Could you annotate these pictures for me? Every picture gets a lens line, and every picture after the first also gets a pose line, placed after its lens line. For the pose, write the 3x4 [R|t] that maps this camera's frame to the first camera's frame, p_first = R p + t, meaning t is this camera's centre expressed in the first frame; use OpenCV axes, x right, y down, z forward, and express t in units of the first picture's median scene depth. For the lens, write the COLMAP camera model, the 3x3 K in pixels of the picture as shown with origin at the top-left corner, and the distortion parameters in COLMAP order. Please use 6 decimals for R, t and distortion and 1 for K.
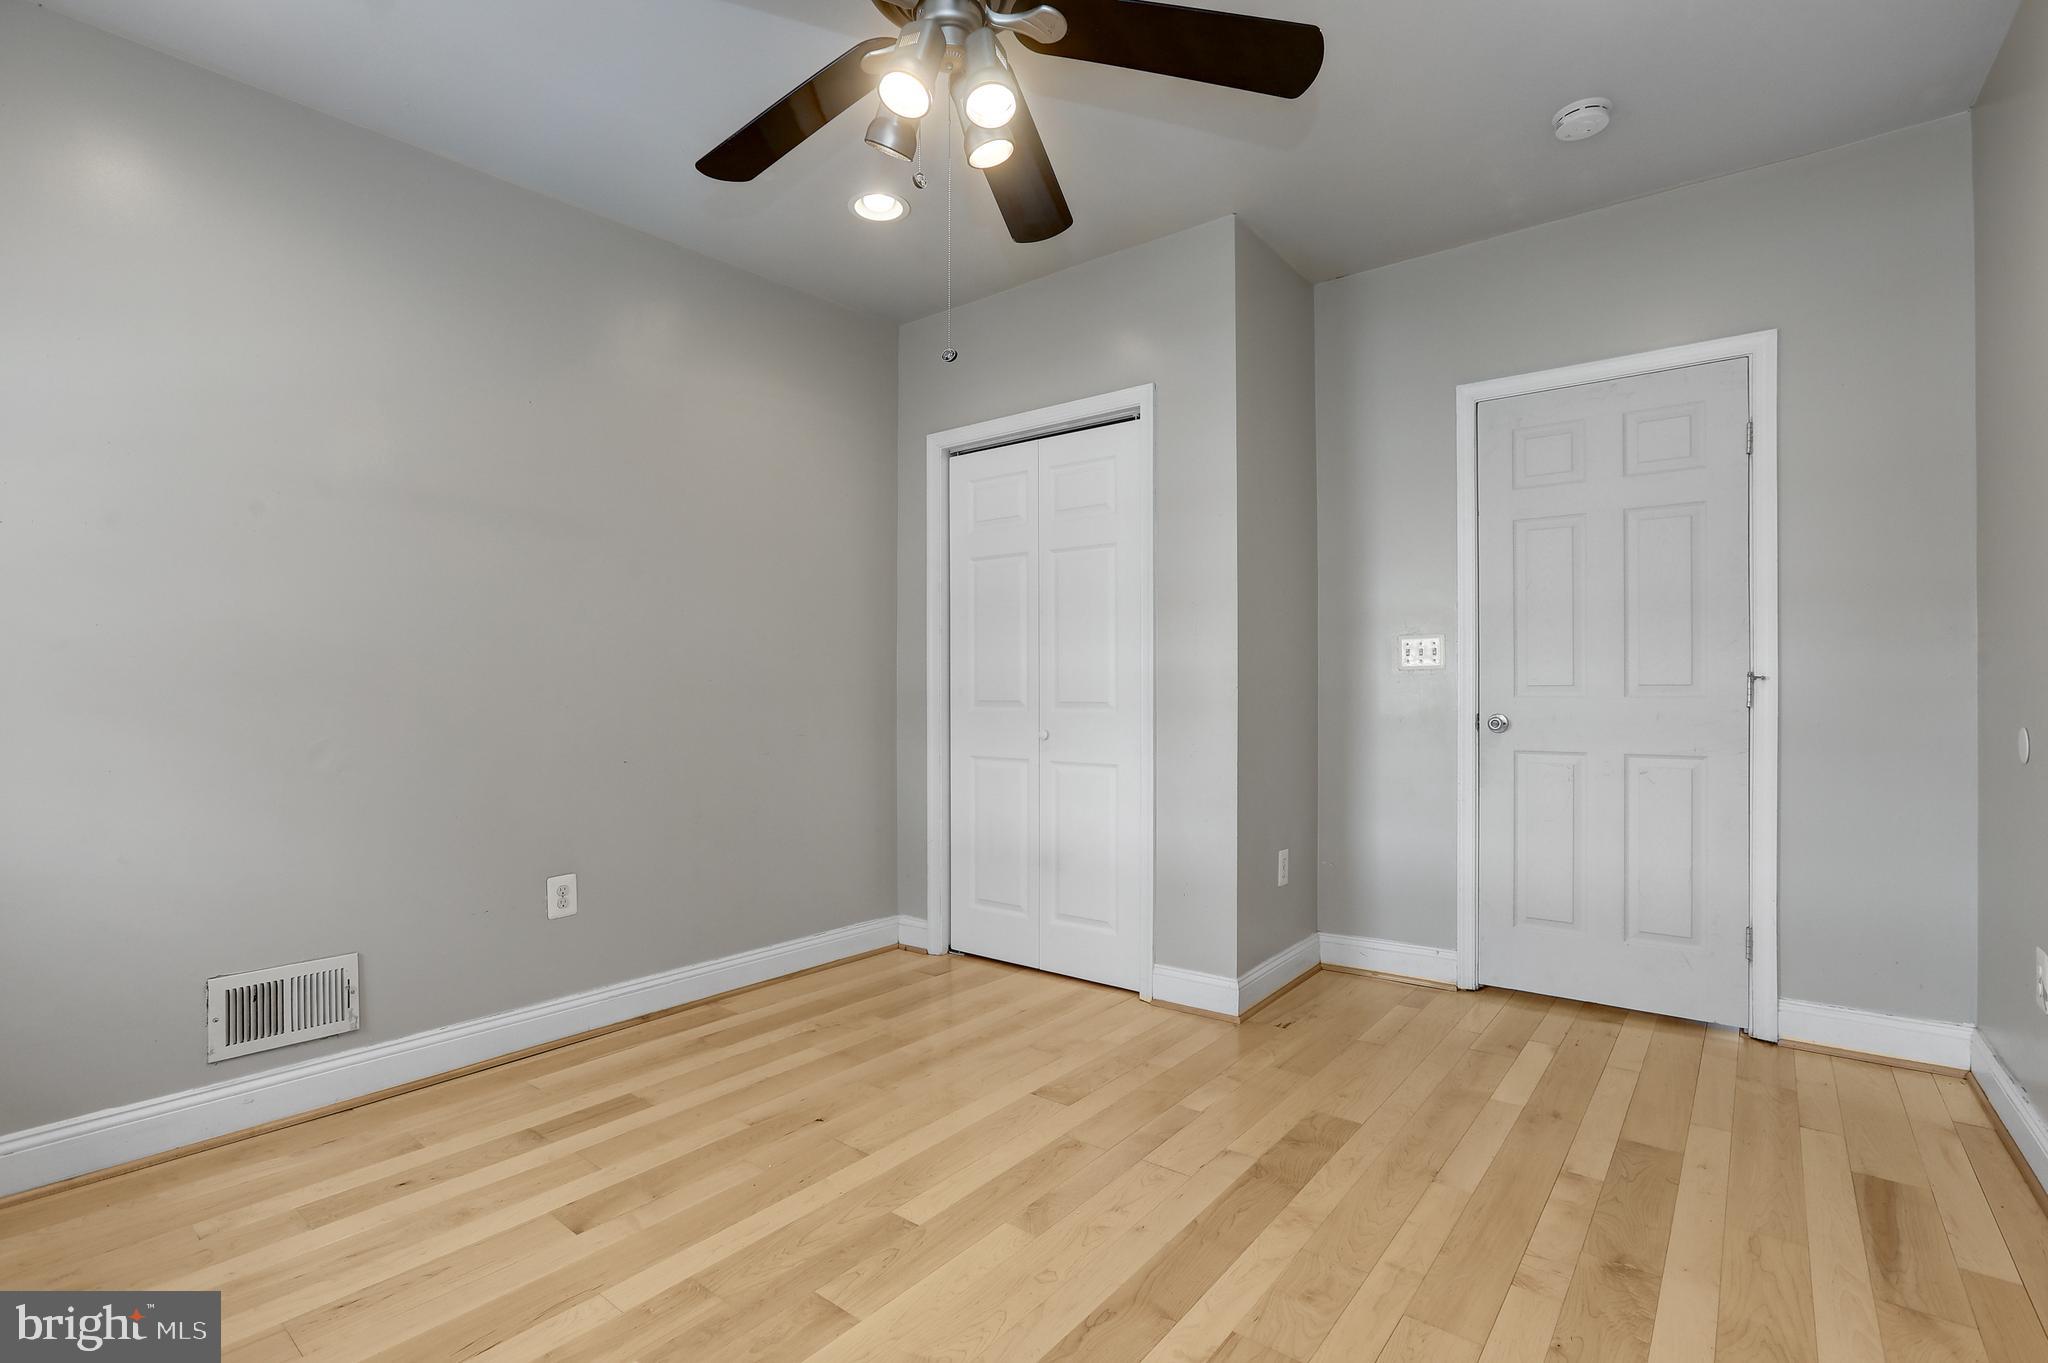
lens RADIAL K [[939.8, 0, 1009.4], [0, 939.8, 691.0], [0, 0, 1]] dist [-0.011744, 0.007245]
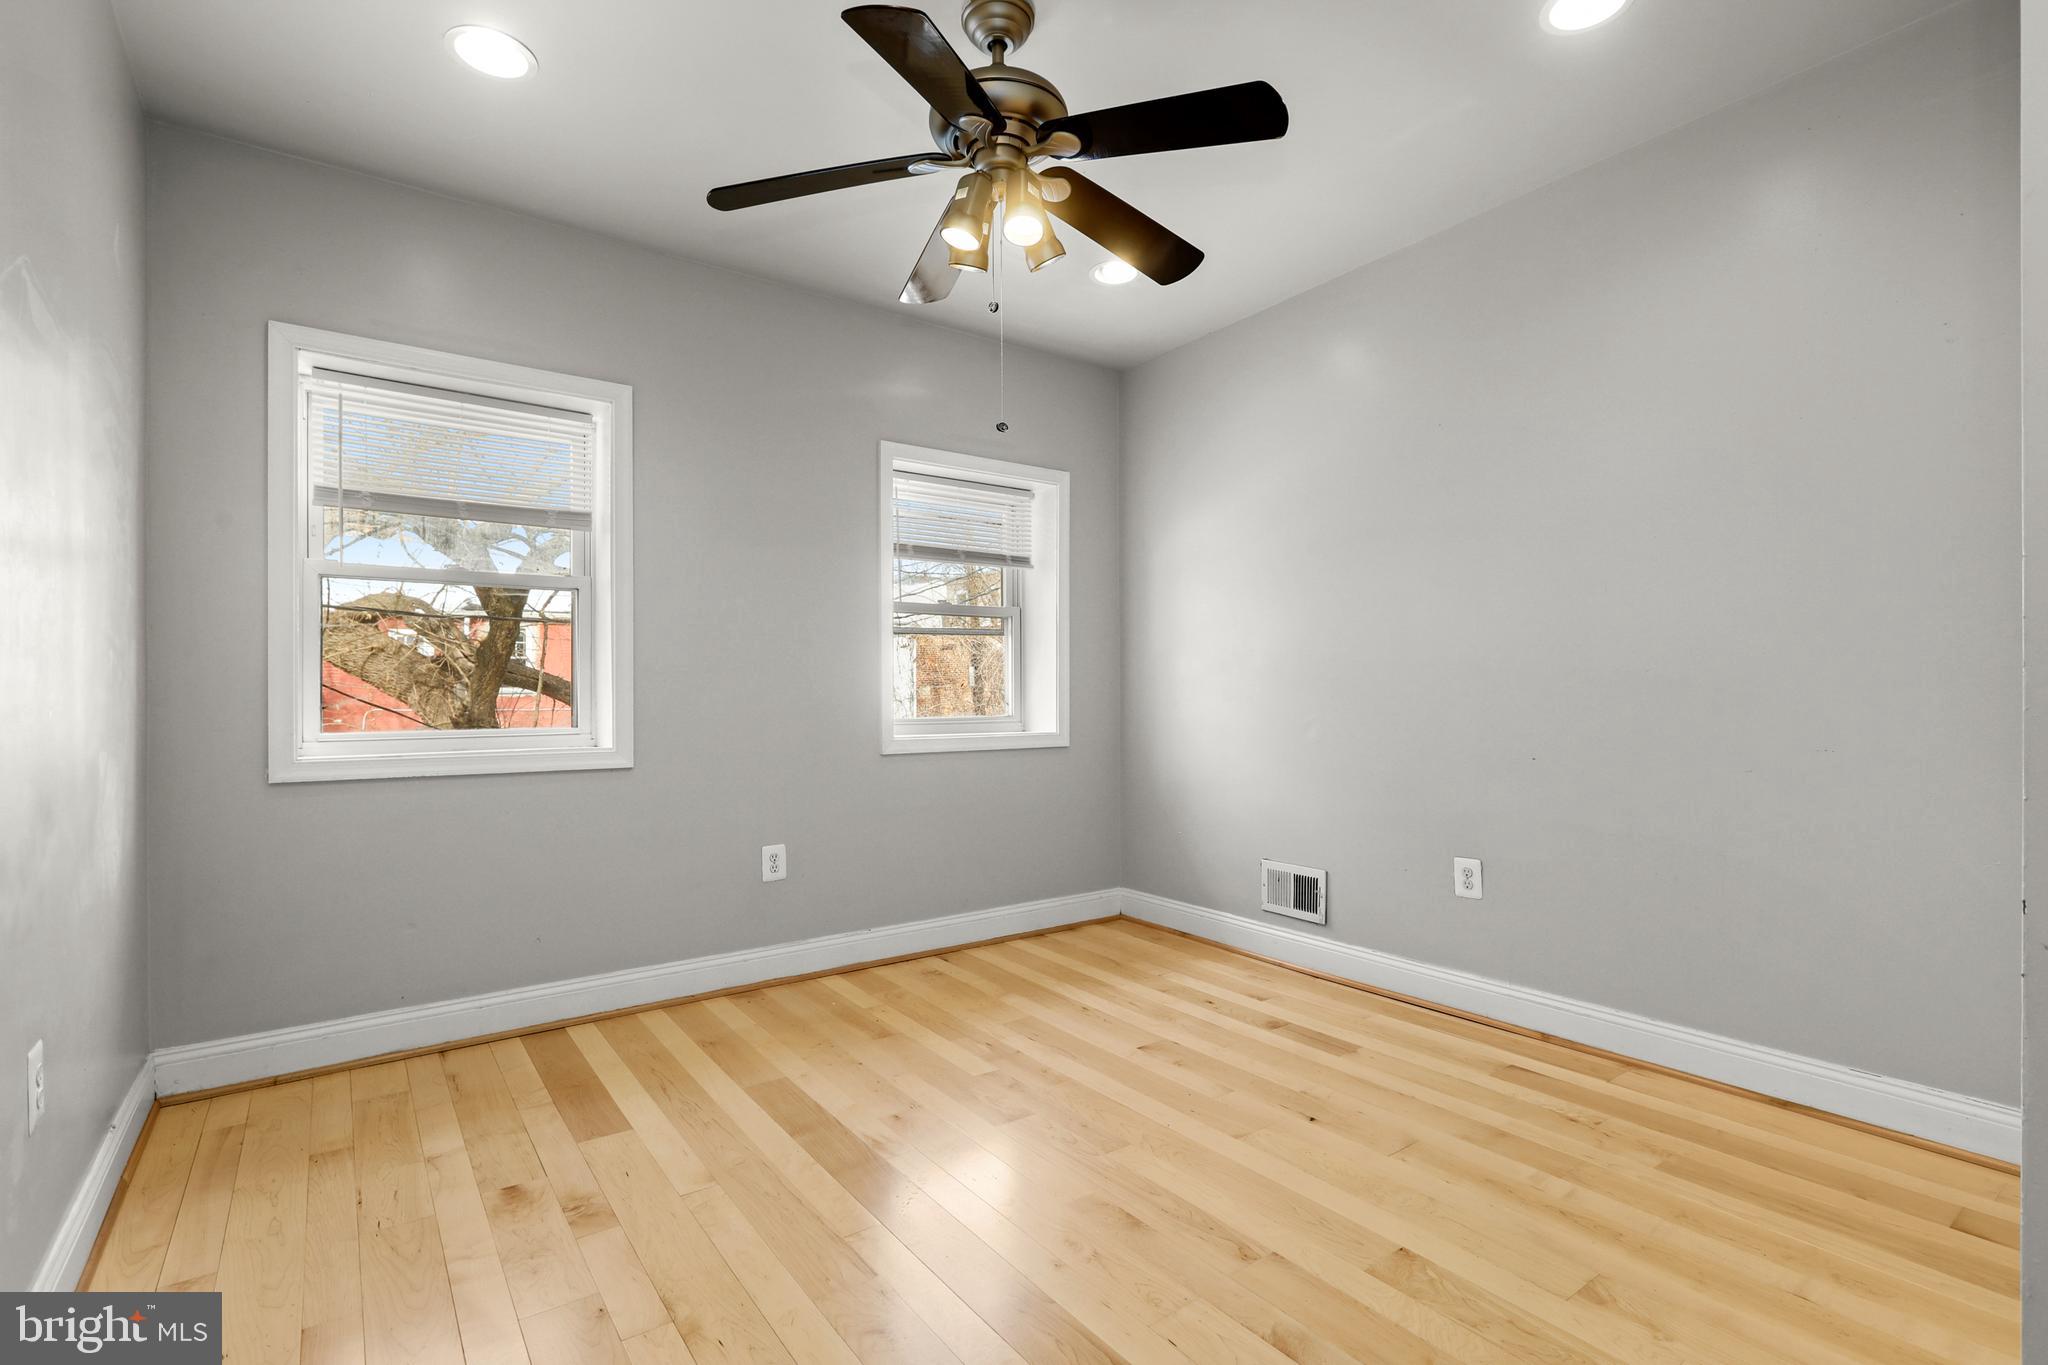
lens RADIAL K [[939.8, 0, 1011.7], [0, 939.8, 697.4], [0, 0, 1]] dist [-0.011744, 0.007245]
pose [[-0.249723, 0.009091, -0.968275, 0.776711], [0.004647, 0.999956, 0.008190, 0.005765], [0.968306, -0.002454, -0.249754, 0.888018]]
